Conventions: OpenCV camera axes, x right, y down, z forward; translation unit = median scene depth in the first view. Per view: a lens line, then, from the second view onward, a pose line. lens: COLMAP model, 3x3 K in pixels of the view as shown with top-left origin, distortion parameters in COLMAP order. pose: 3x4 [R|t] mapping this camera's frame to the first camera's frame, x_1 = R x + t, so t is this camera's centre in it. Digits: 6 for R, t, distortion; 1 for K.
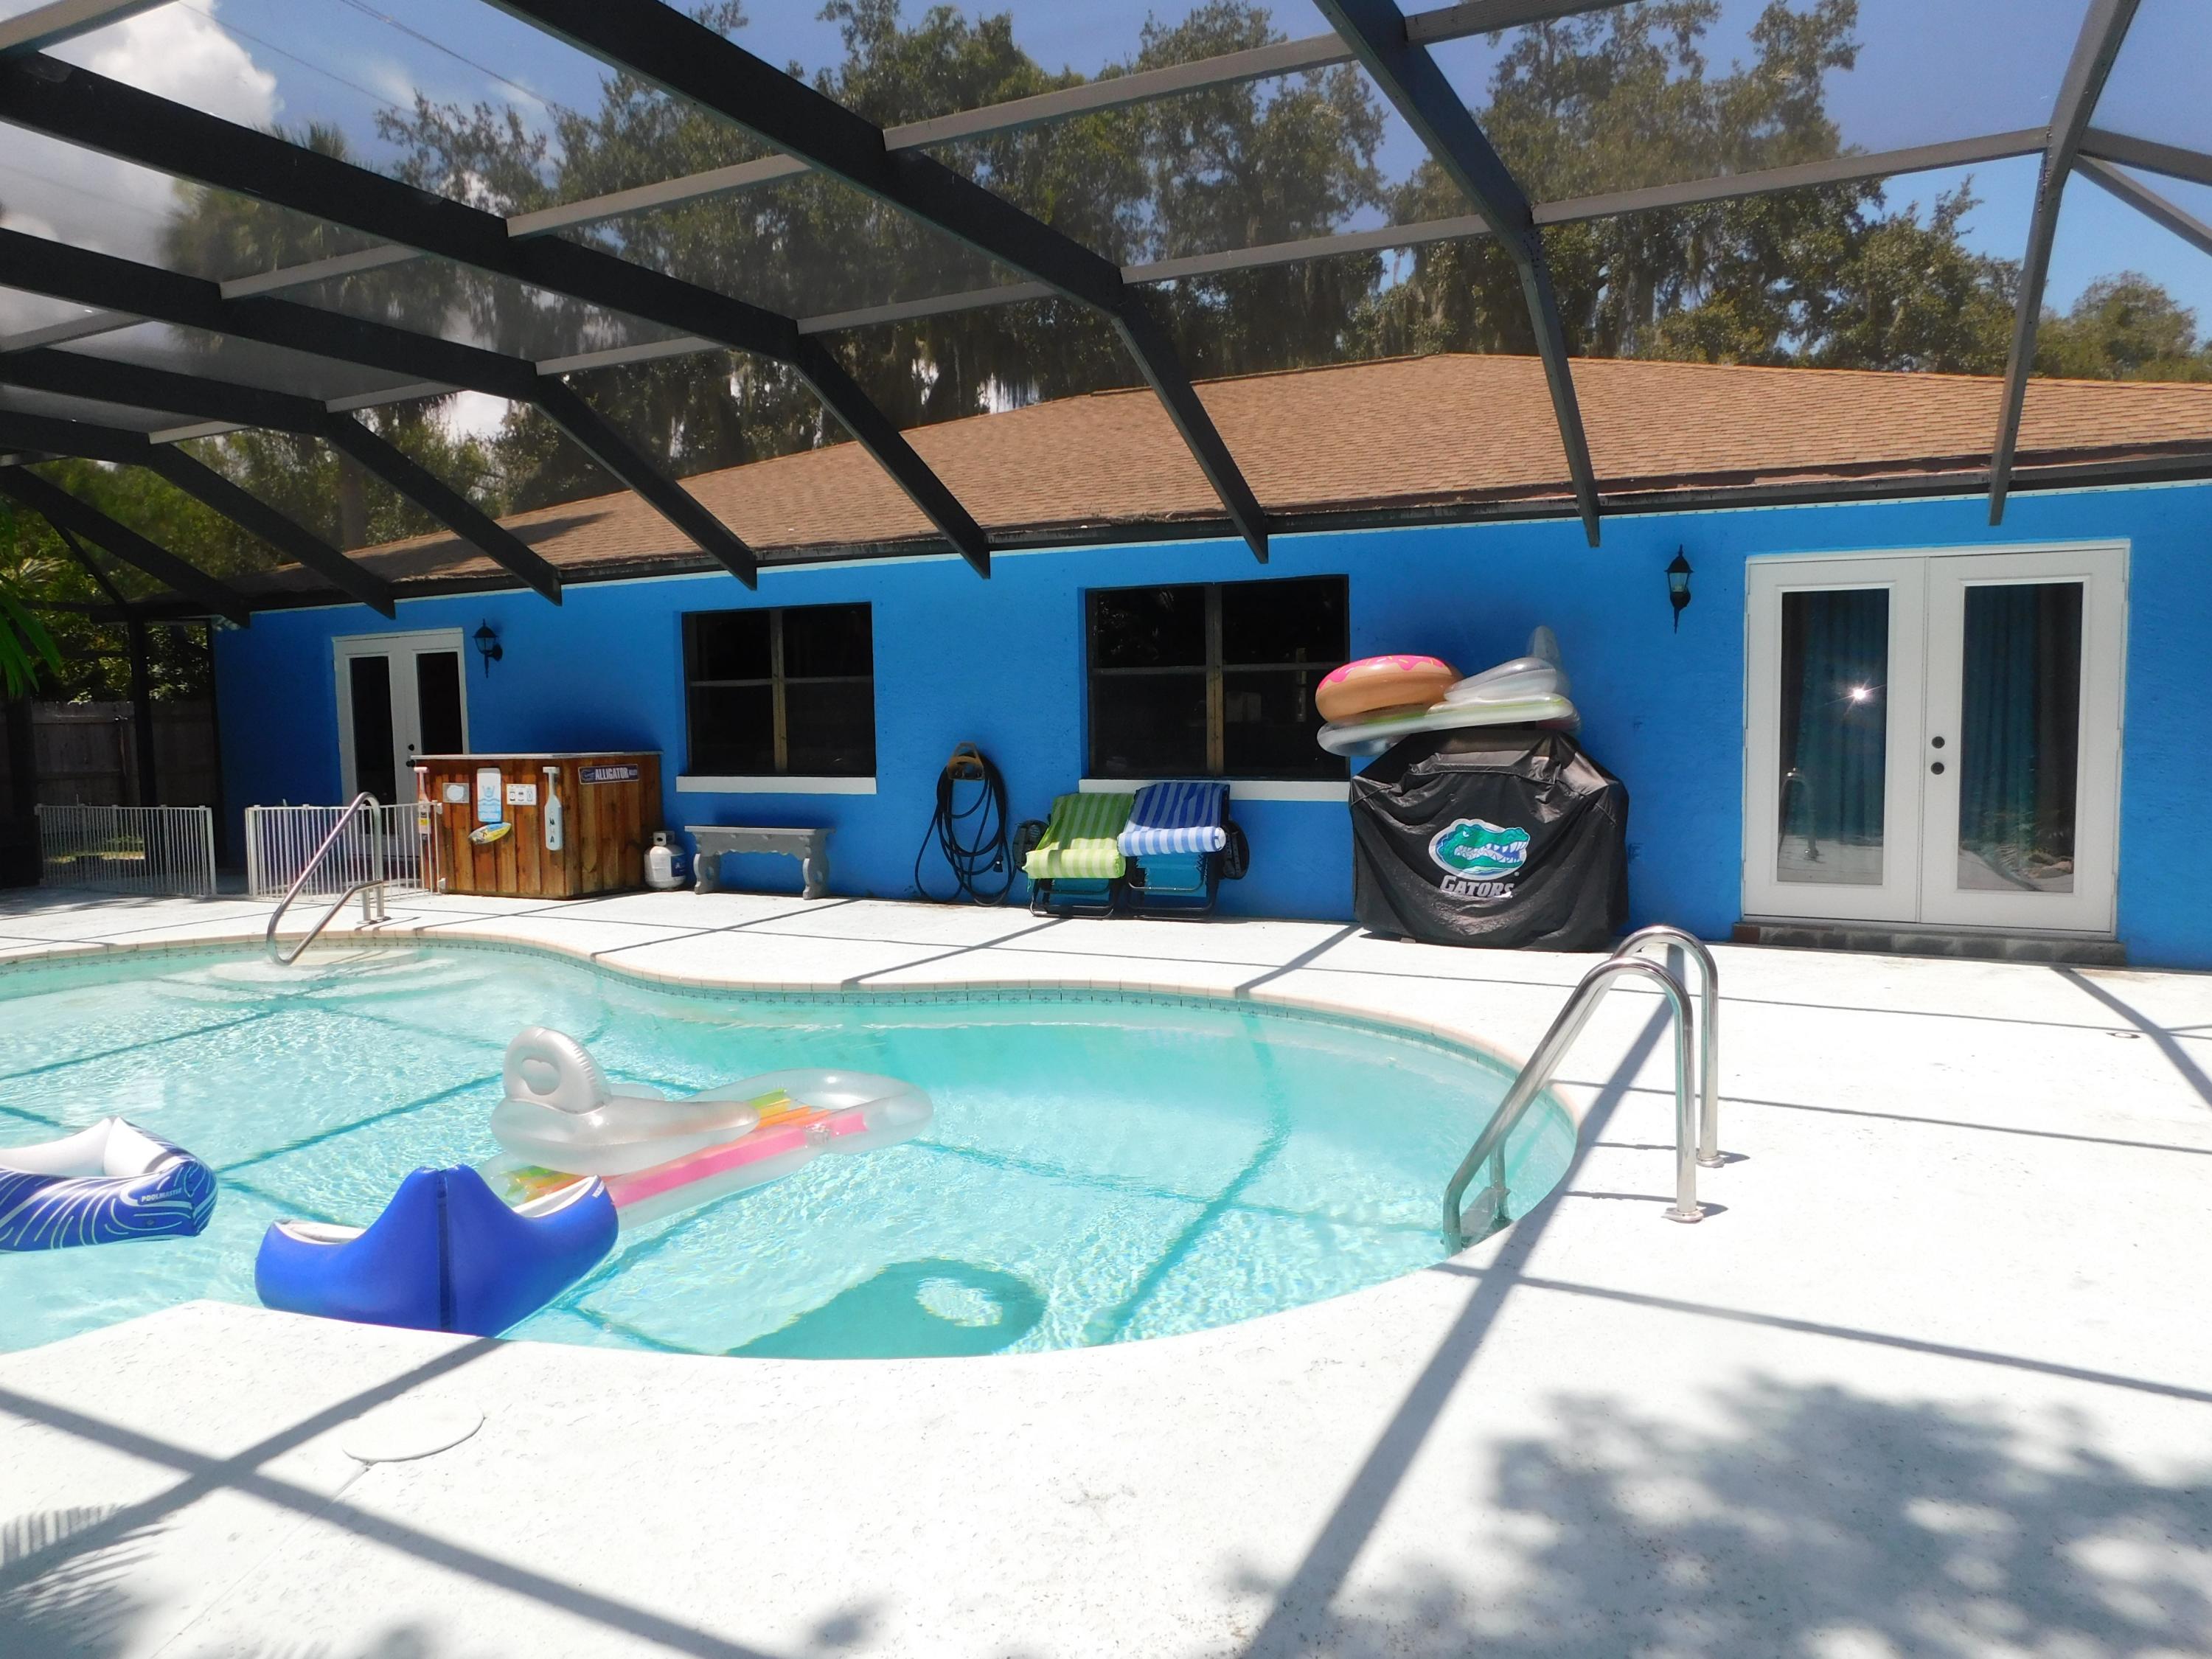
lens RADIAL K [[1477.4, 0, 1106.0], [0, 1477.4, 829.5], [0, 0, 1]] dist [0.031480, -0.000418]
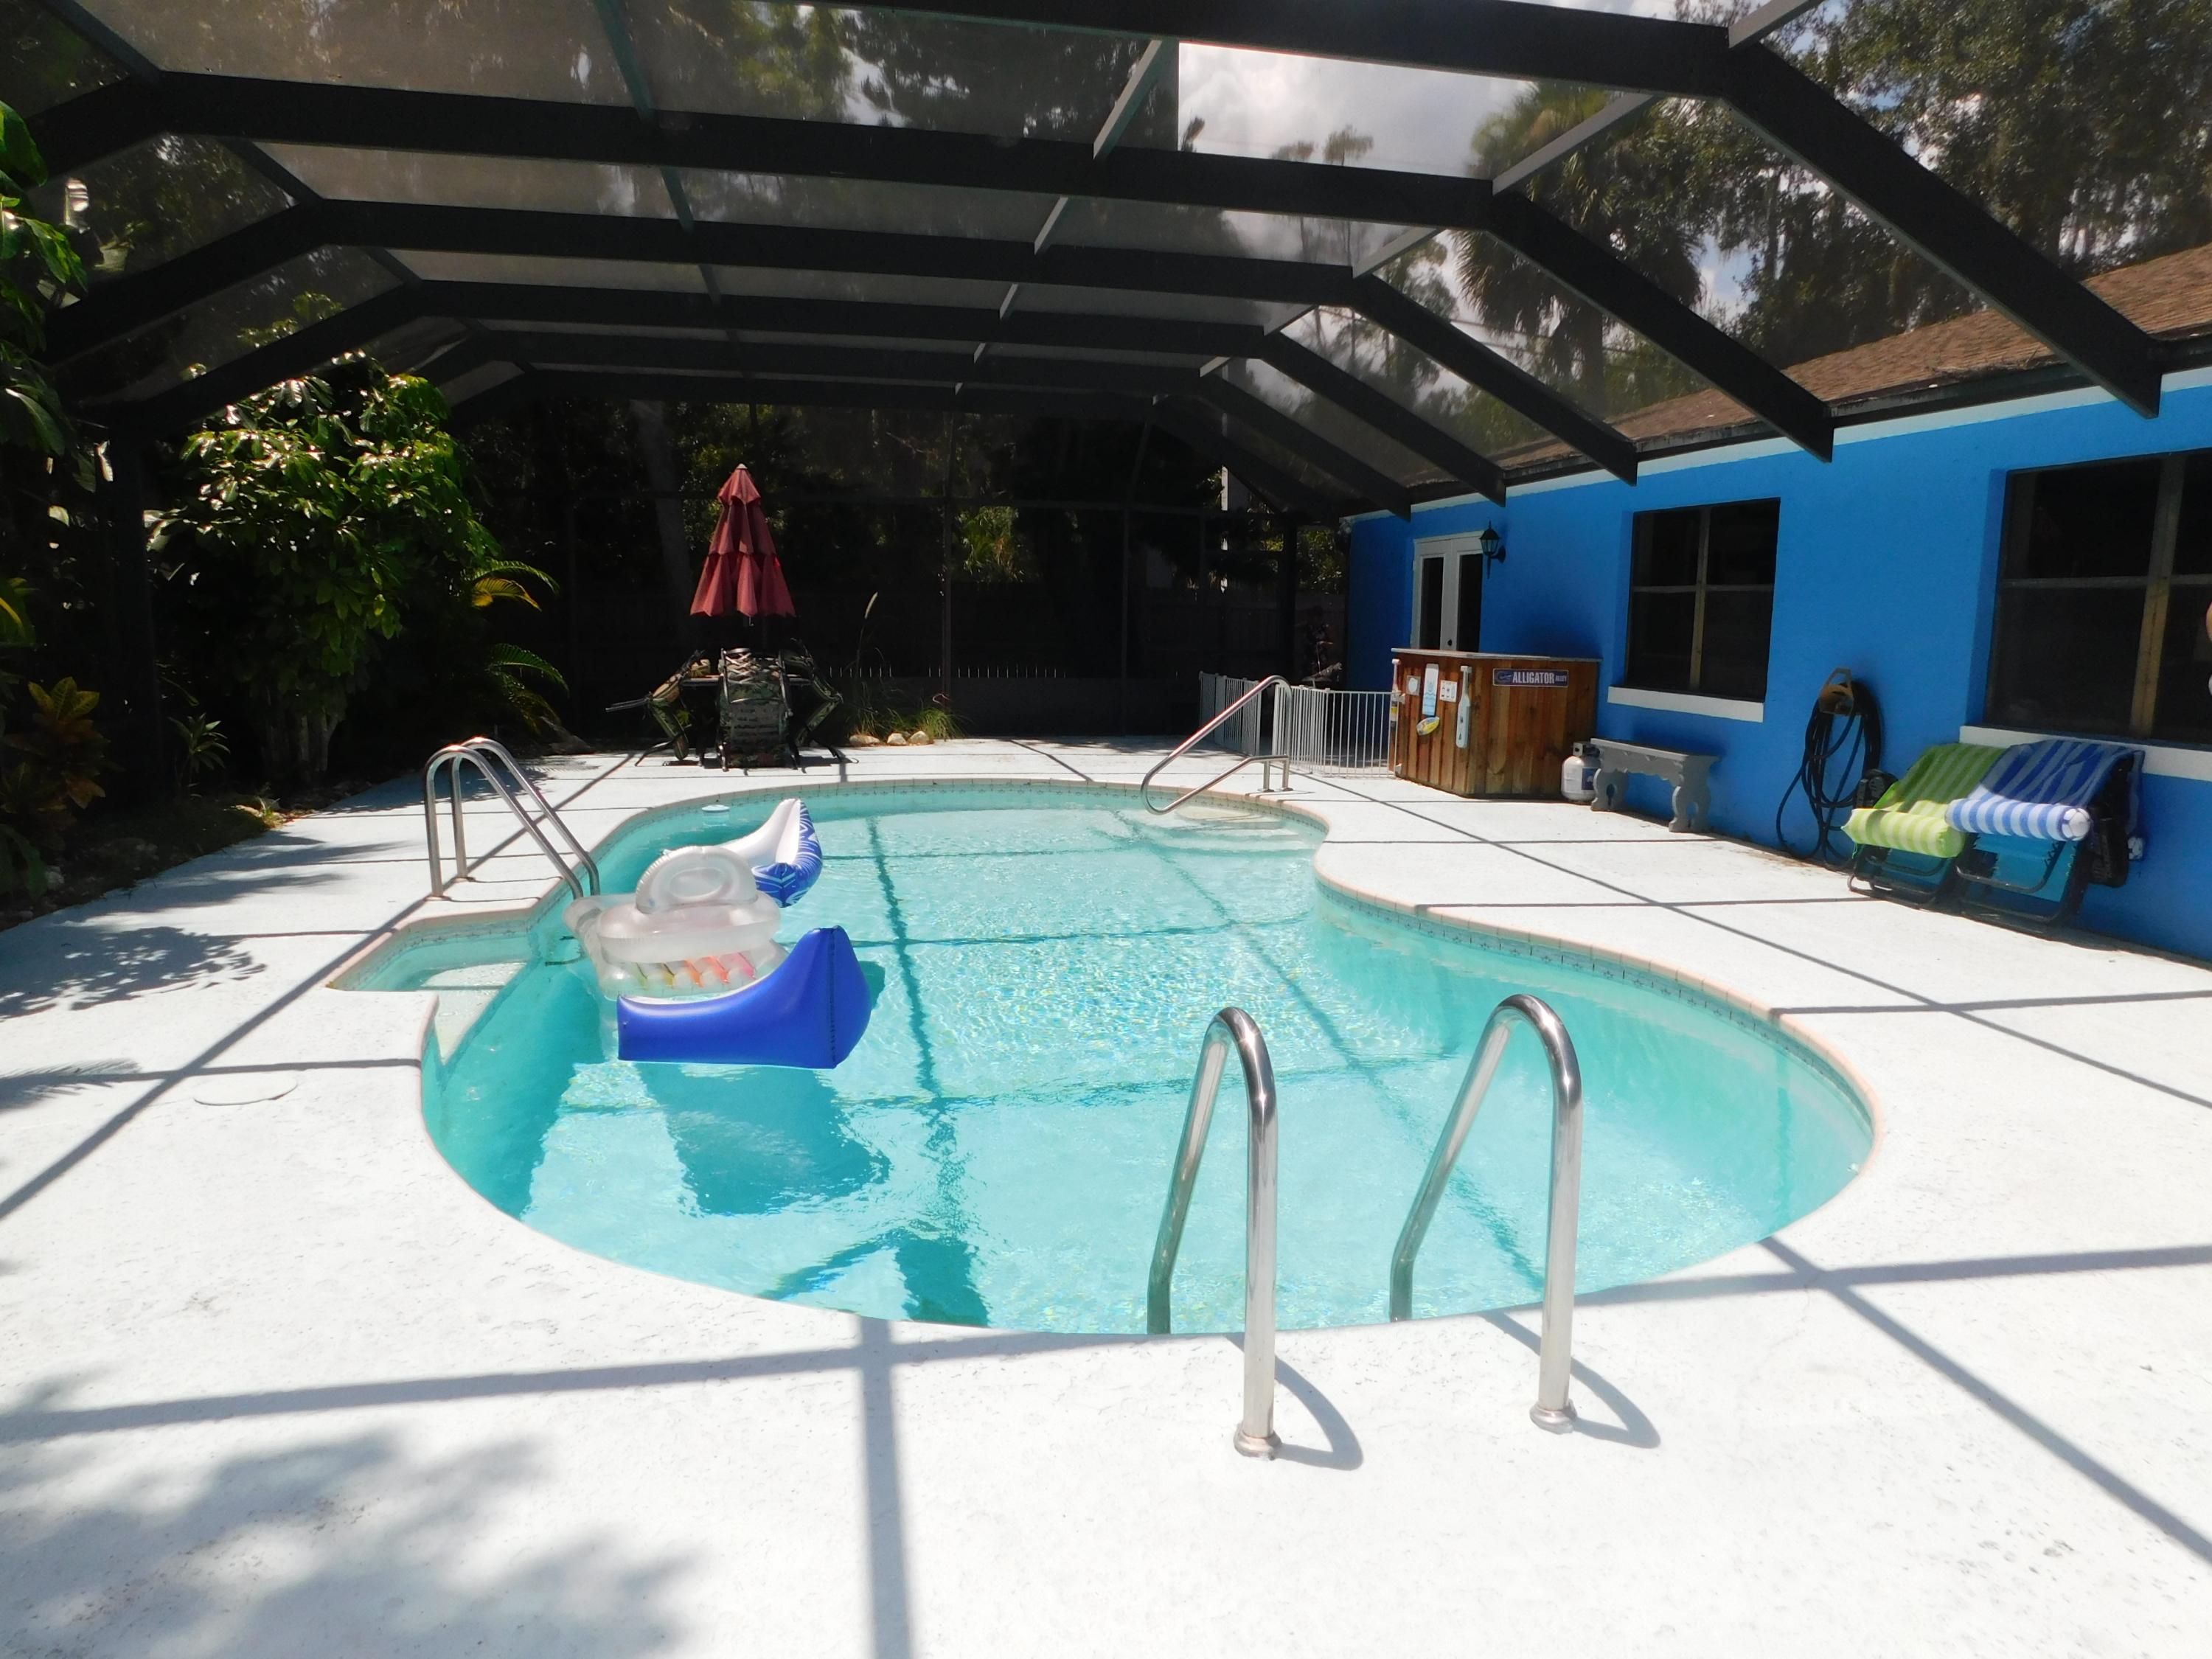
lens RADIAL K [[1452.1, 0, 1106.0], [0, 1452.1, 829.5], [0, 0, 1]] dist [-0.078502, 0.062578]
pose [[0.632184, 0.149208, -0.760316, 0.247260], [-0.100214, 0.988786, 0.110719, -0.016400], [0.768310, 0.006200, 0.640048, 0.176487]]
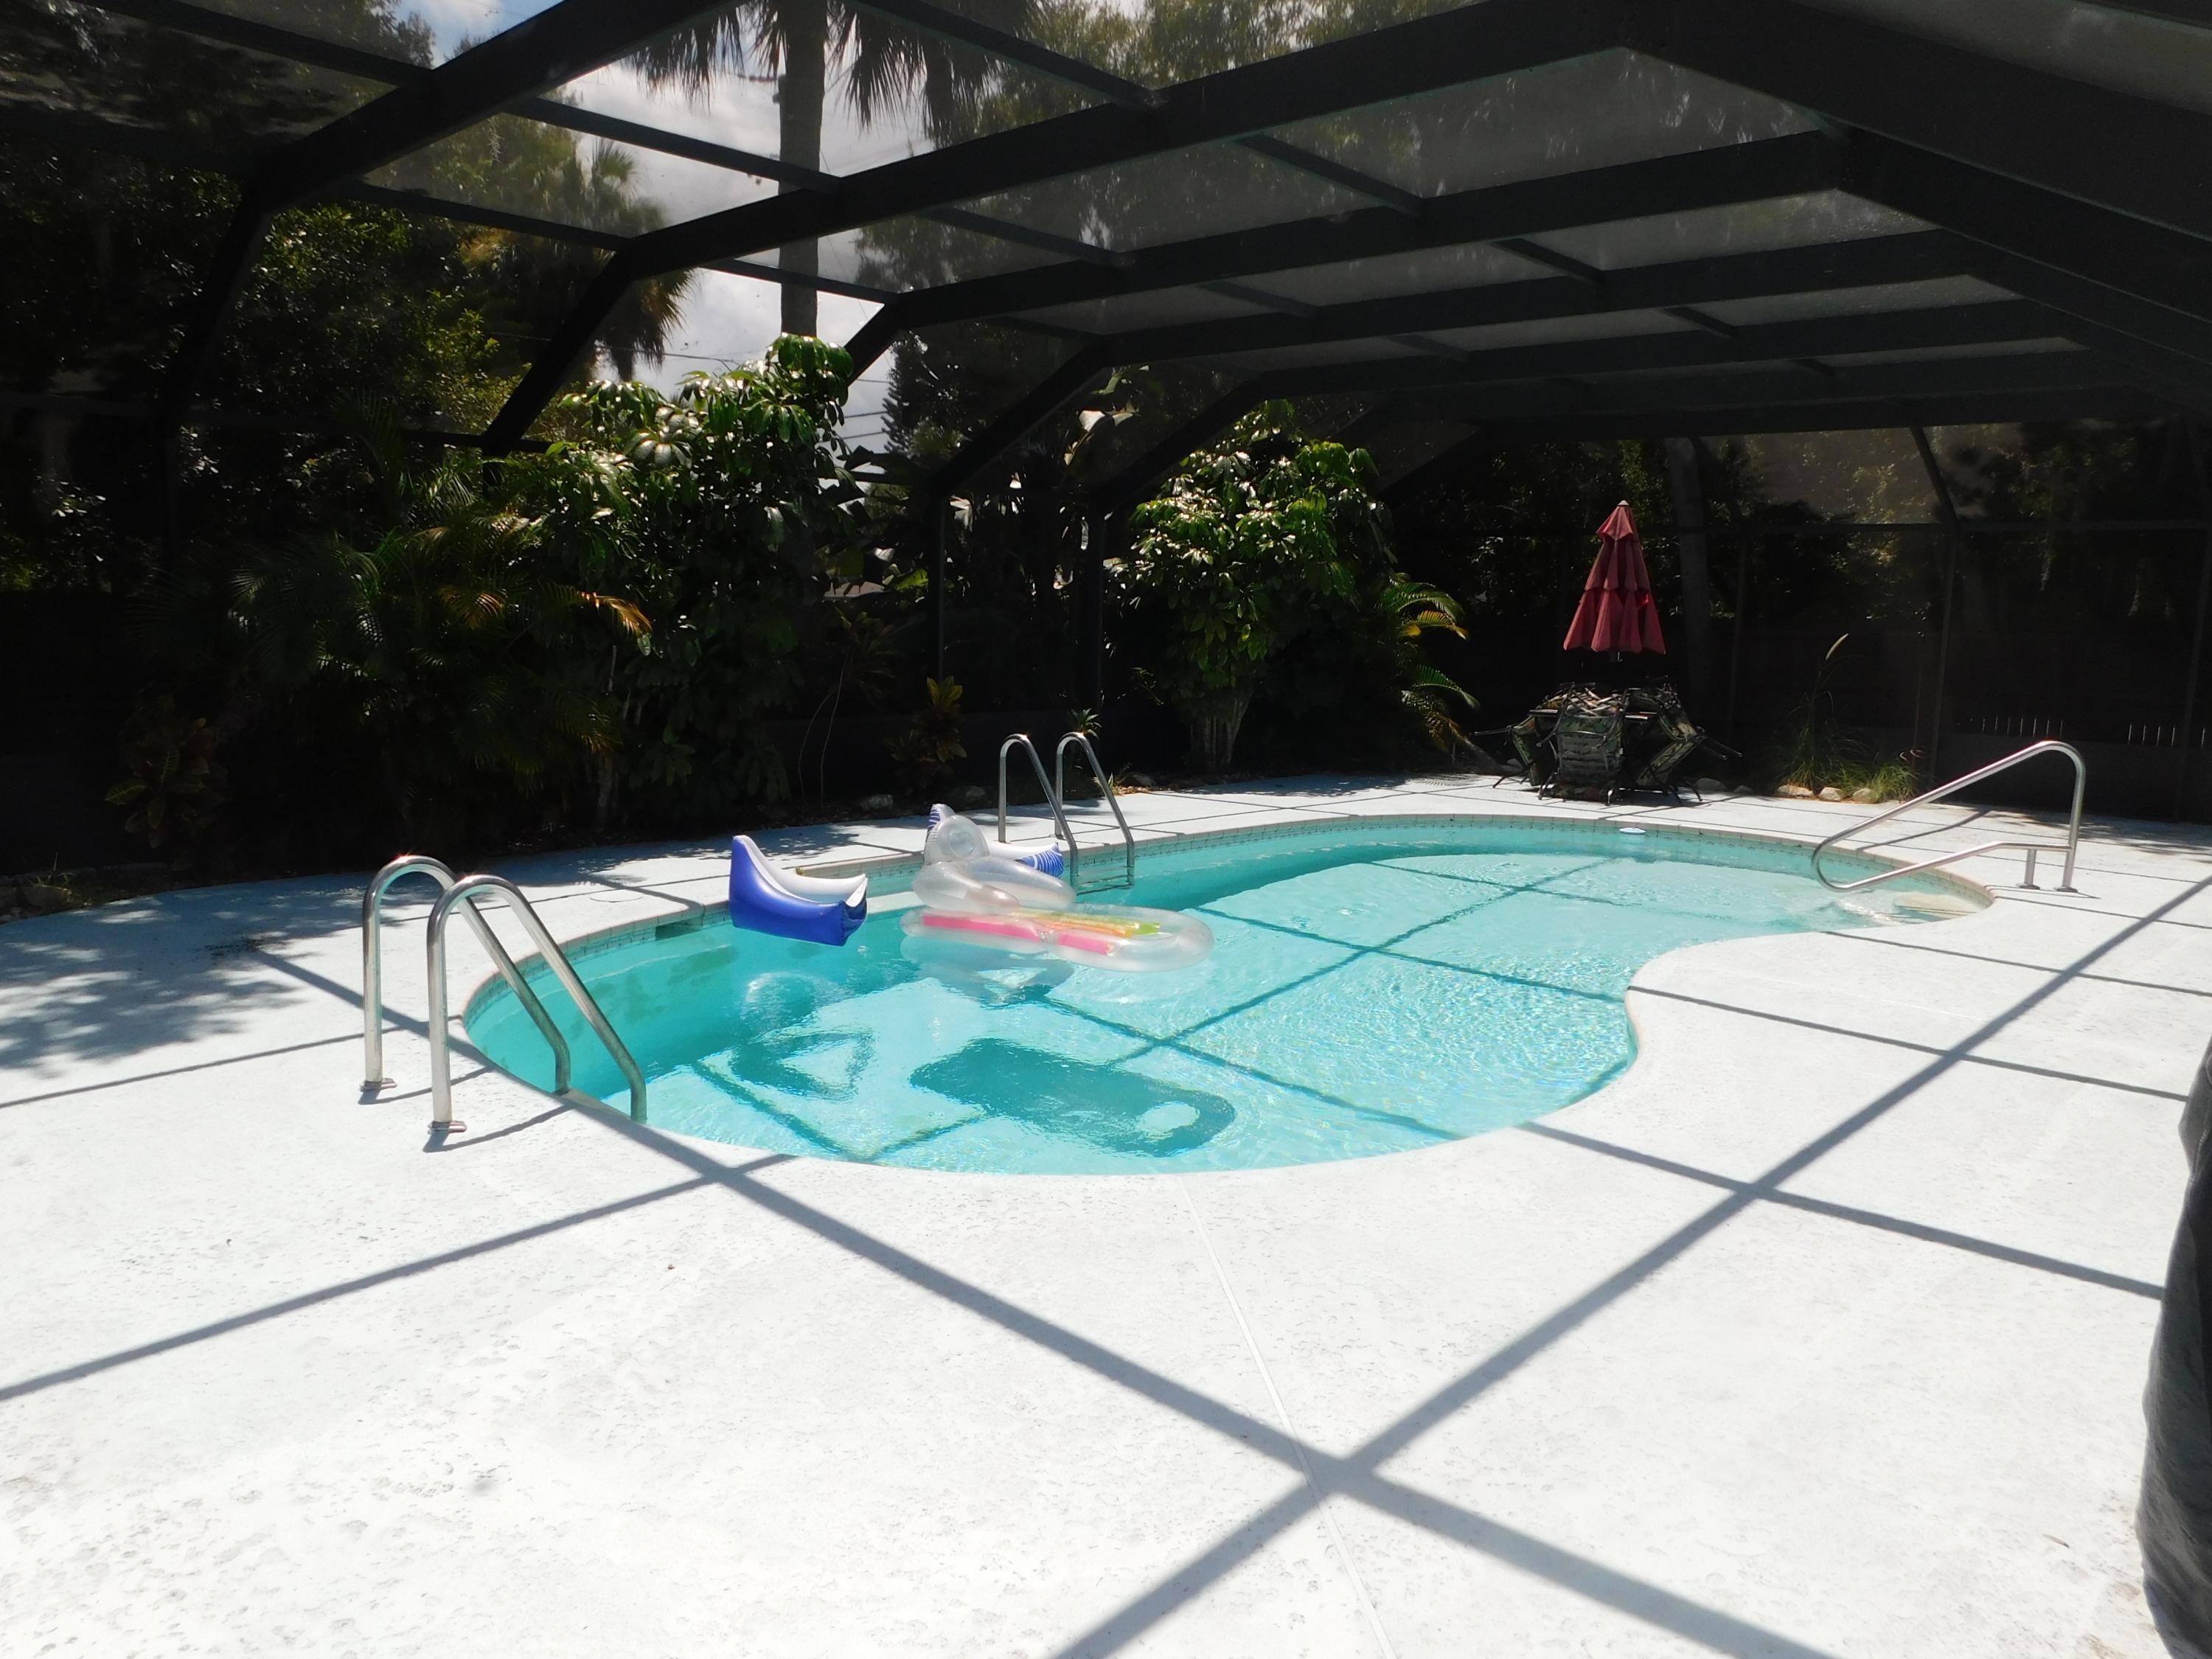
lens RADIAL K [[1515.9, 0, 1106.0], [0, 1515.9, 829.5], [0, 0, 1]] dist [-0.087336, -0.000137]
pose [[-0.259734, 0.149988, -0.953961, 0.411484], [-0.102842, 0.977950, 0.181760, -0.059299], [0.960188, 0.145316, -0.238582, 0.555904]]
